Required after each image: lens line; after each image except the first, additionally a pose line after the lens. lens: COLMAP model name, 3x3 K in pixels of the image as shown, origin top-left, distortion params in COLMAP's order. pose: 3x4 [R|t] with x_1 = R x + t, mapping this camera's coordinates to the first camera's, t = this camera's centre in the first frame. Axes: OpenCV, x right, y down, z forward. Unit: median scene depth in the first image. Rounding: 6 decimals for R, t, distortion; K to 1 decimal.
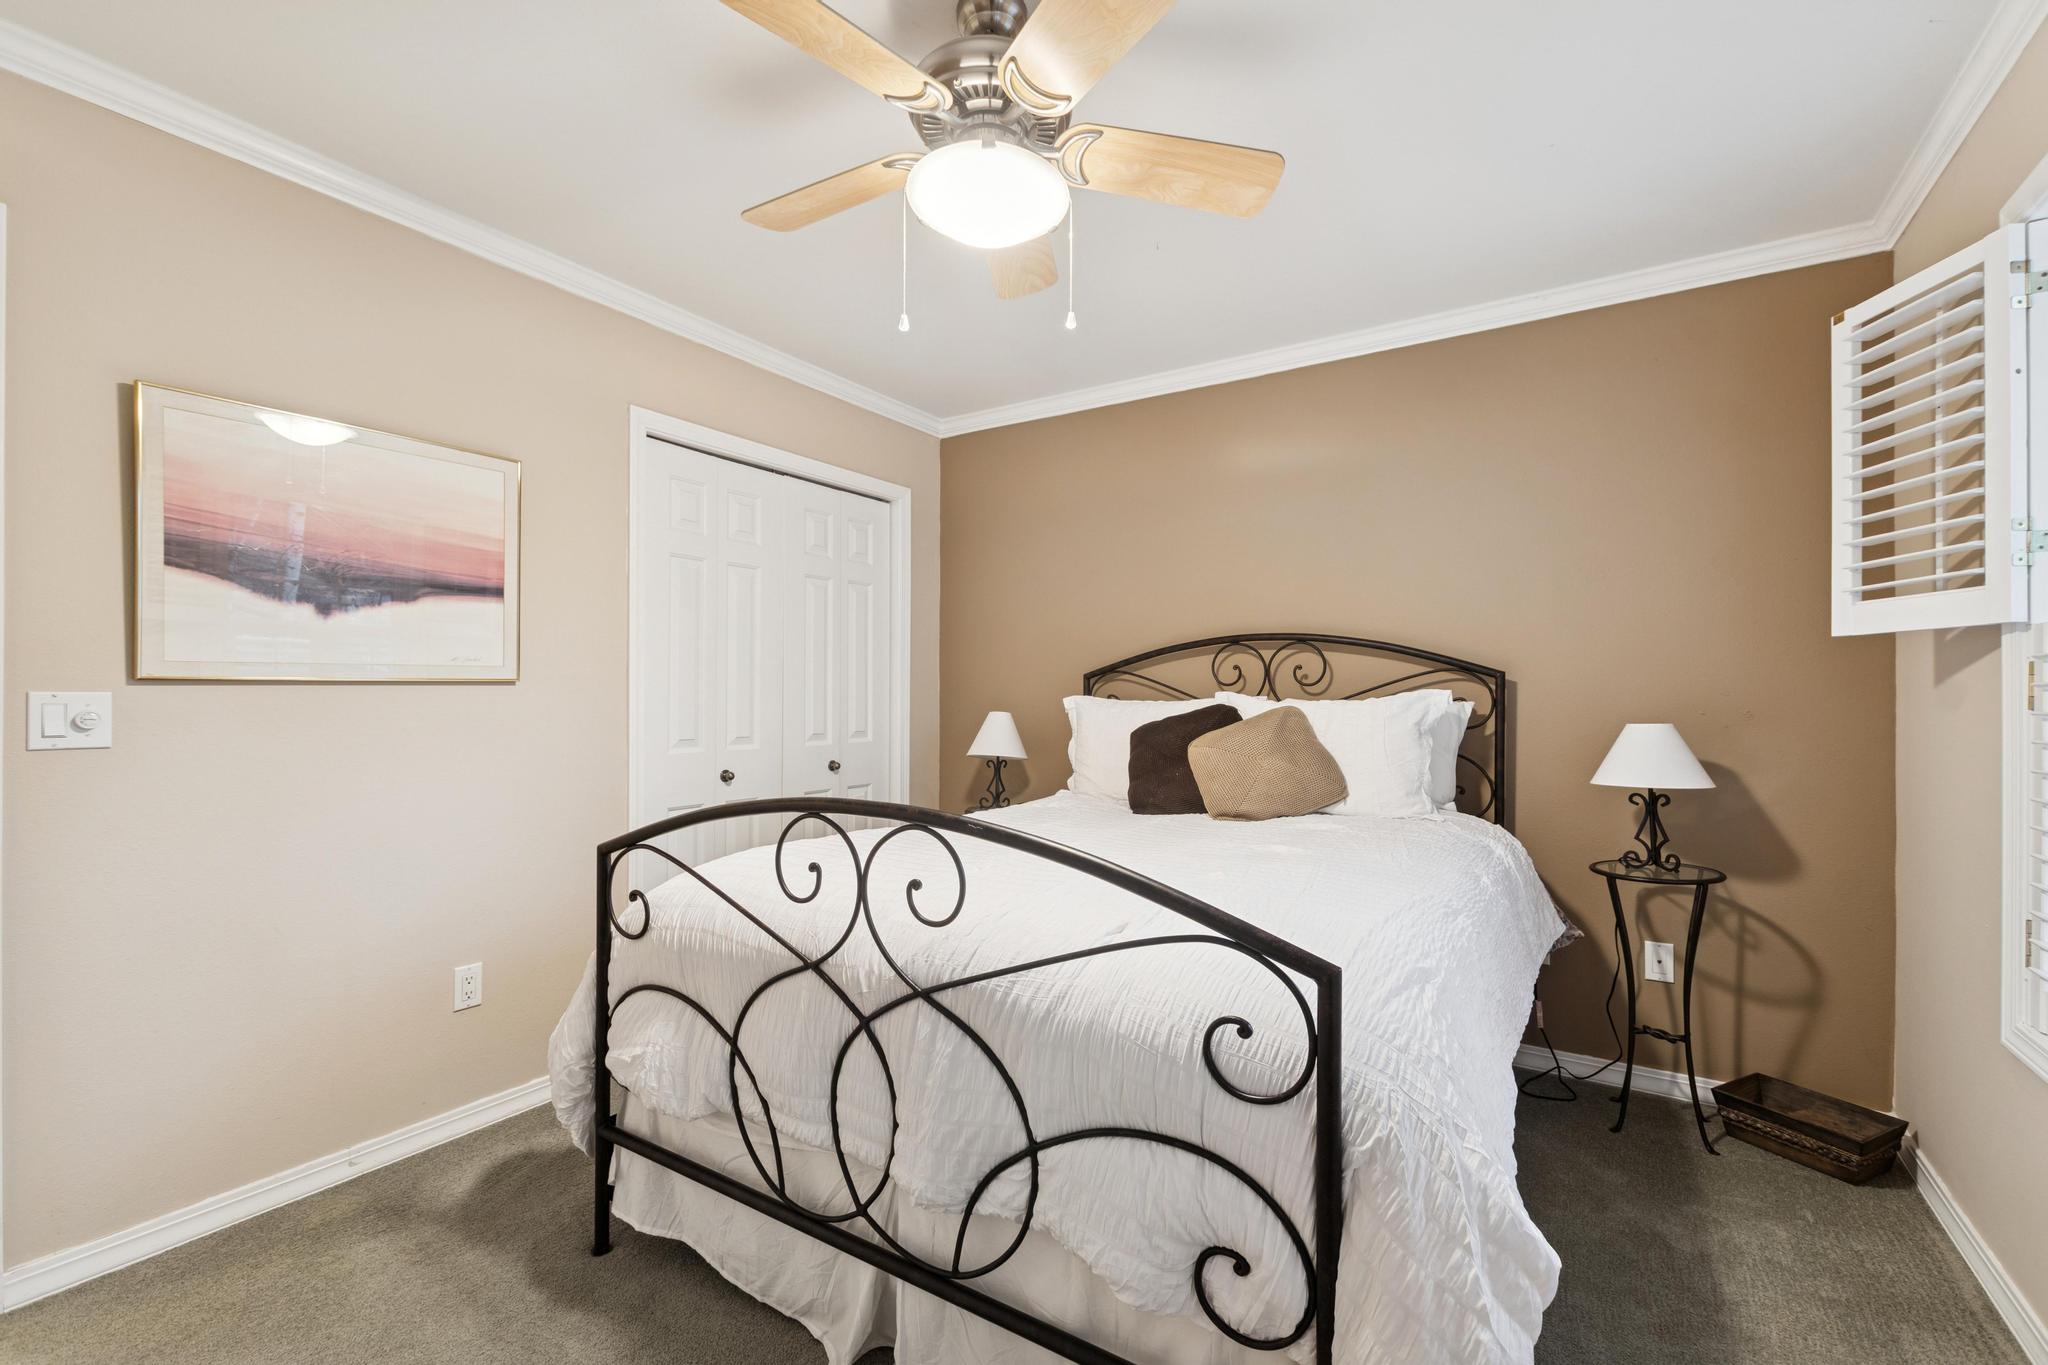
lens RADIAL K [[881.3, 0, 1027.0], [0, 881.3, 690.0], [0, 0, 1]] dist [0.000712, -0.000282]
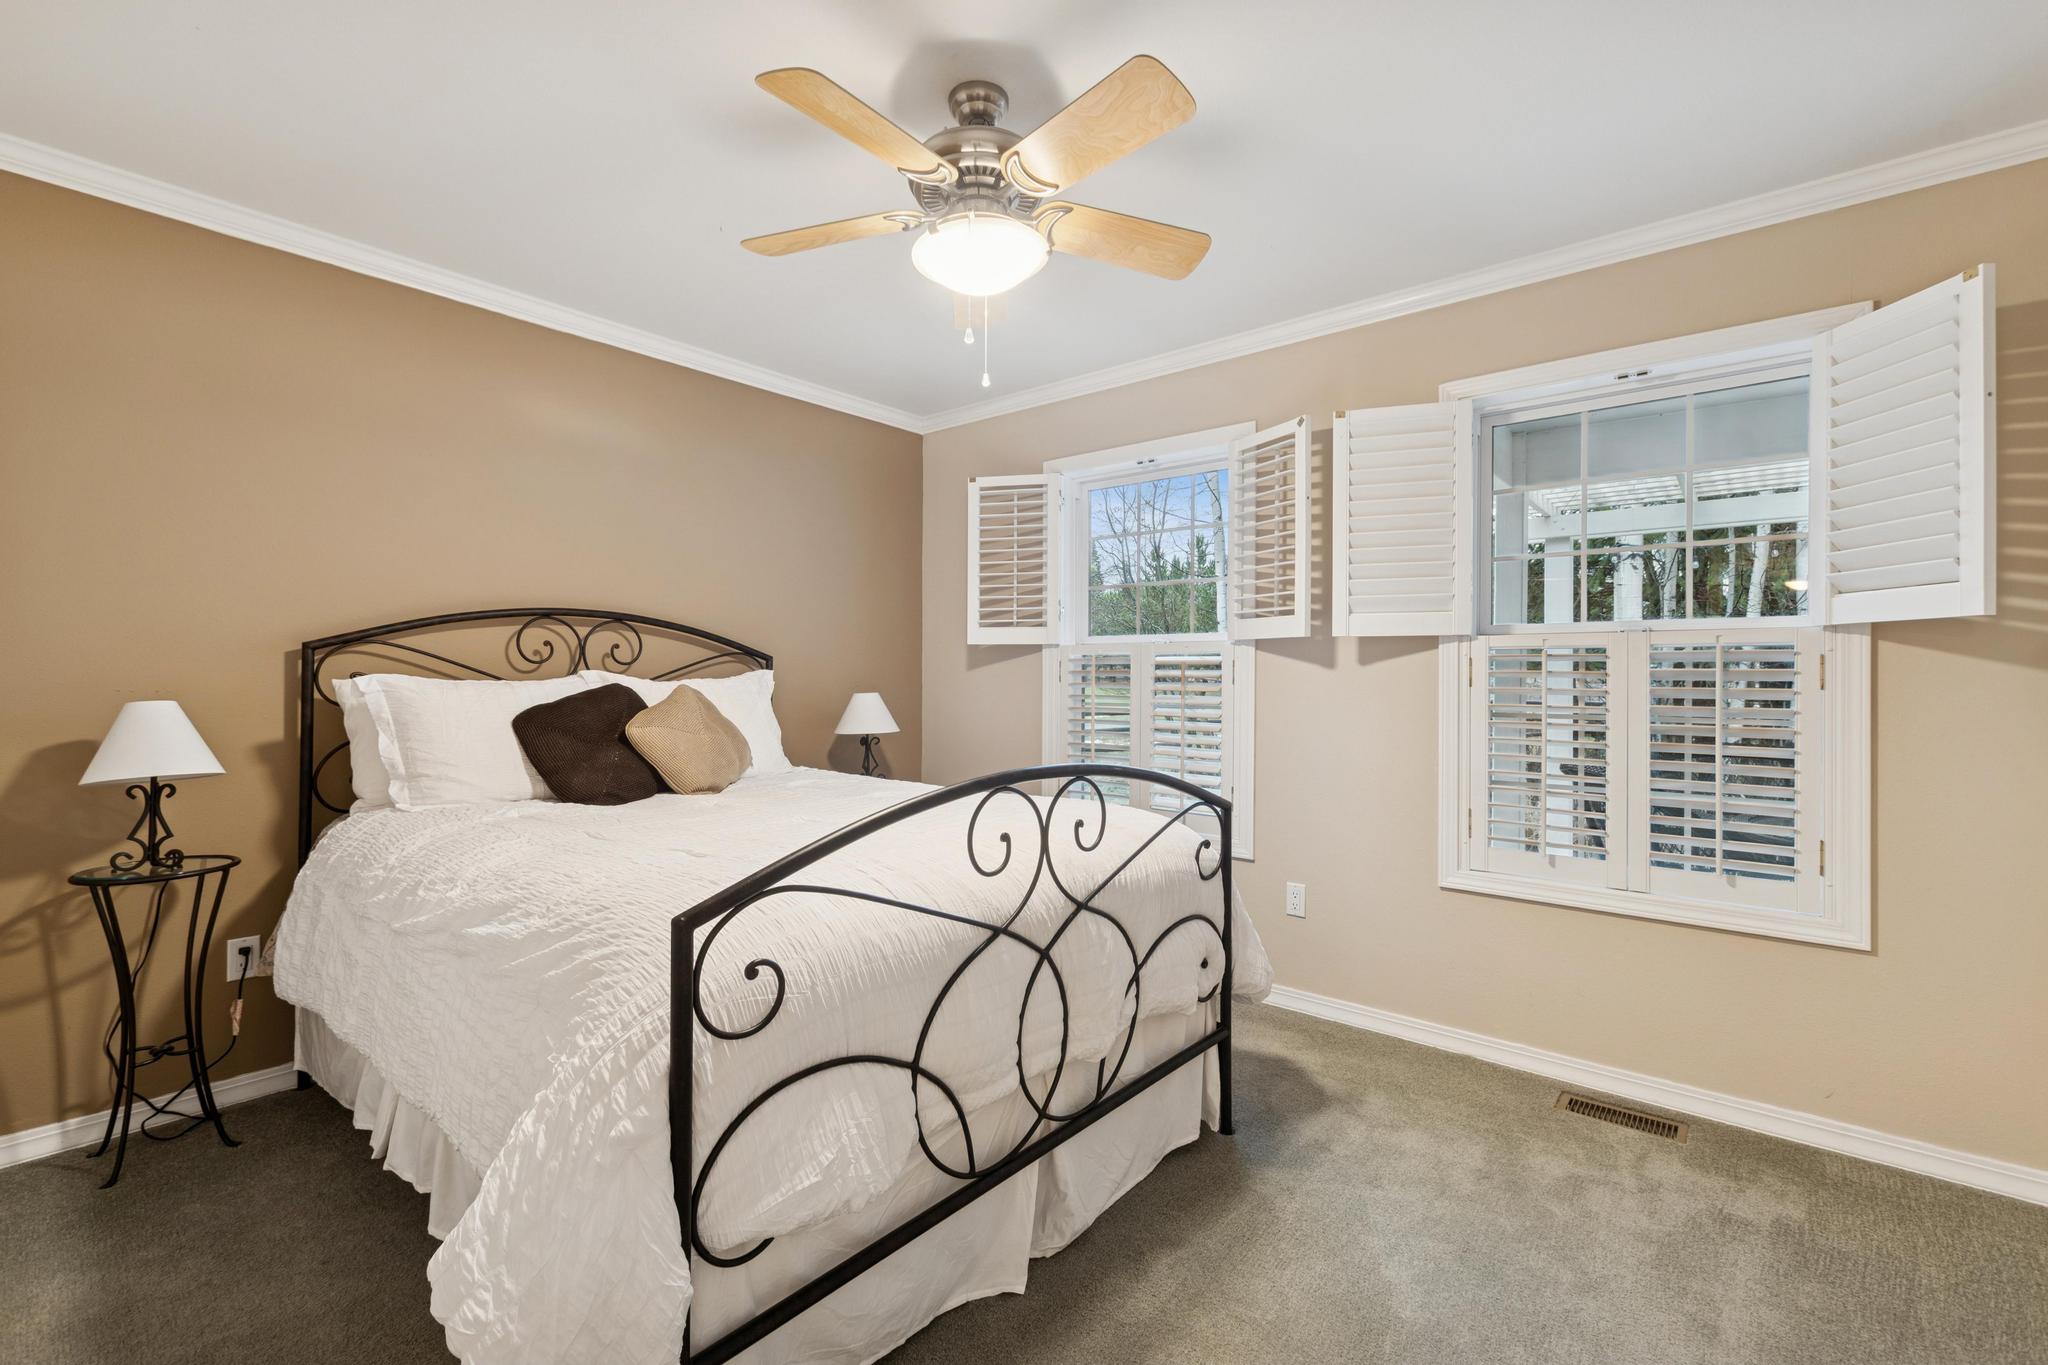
lens RADIAL K [[883.2, 0, 1022.4], [0, 883.2, 673.9], [0, 0, 1]] dist [0.001617, 0.000061]
pose [[0.134699, 0.001938, 0.990885, -1.165499], [-0.010445, 0.999945, -0.000536, 0.002893], [-0.990832, -0.010278, 0.134712, 0.748478]]
